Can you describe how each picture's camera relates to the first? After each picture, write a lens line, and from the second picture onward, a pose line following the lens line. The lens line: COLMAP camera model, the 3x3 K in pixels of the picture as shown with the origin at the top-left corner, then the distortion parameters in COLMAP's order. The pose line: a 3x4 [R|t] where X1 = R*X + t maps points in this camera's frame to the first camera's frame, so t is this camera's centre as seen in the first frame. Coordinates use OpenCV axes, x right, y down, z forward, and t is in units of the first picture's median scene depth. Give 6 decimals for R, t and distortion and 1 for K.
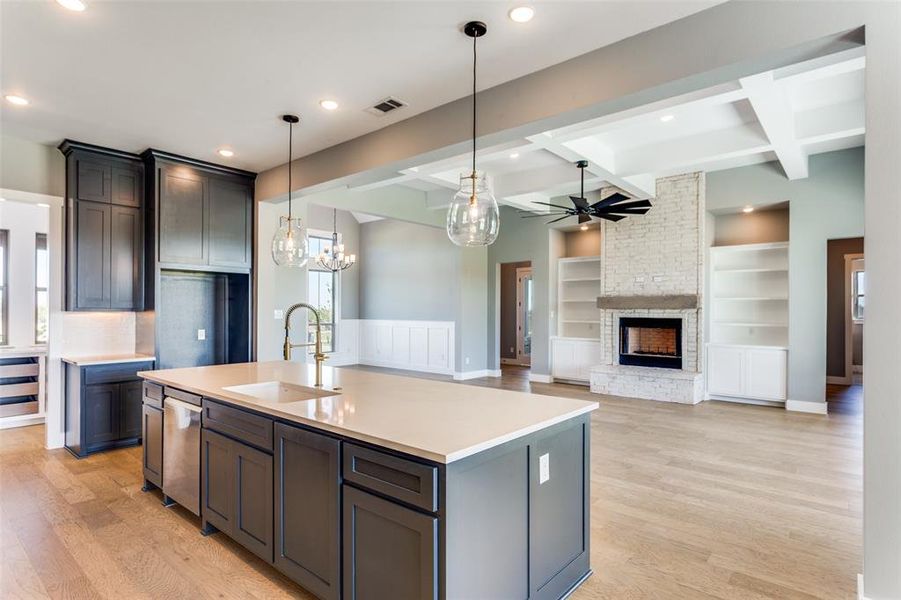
lens RADIAL K [[480.2, 0, 455.7], [0, 480.2, 303.9], [0, 0, 1]] dist [-0.004439, 0.004340]
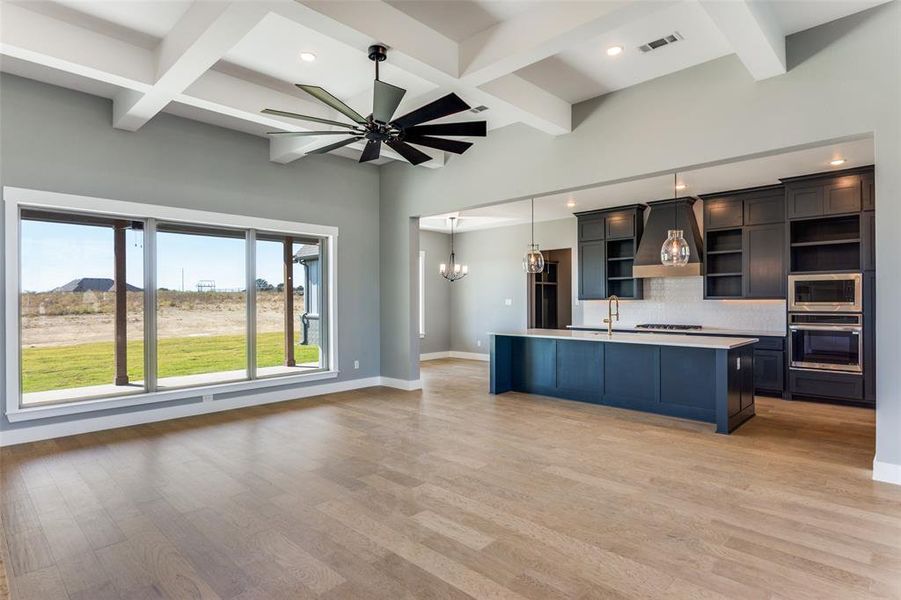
lens RADIAL K [[480.2, 0, 448.7], [0, 480.2, 296.7], [0, 0, 1]] dist [-0.004439, 0.004340]
pose [[-0.997827, 0.000884, 0.065887, 0.106680], [-0.000708, 0.999709, -0.024132, 0.020811], [-0.065889, -0.024127, -0.997535, 1.240714]]
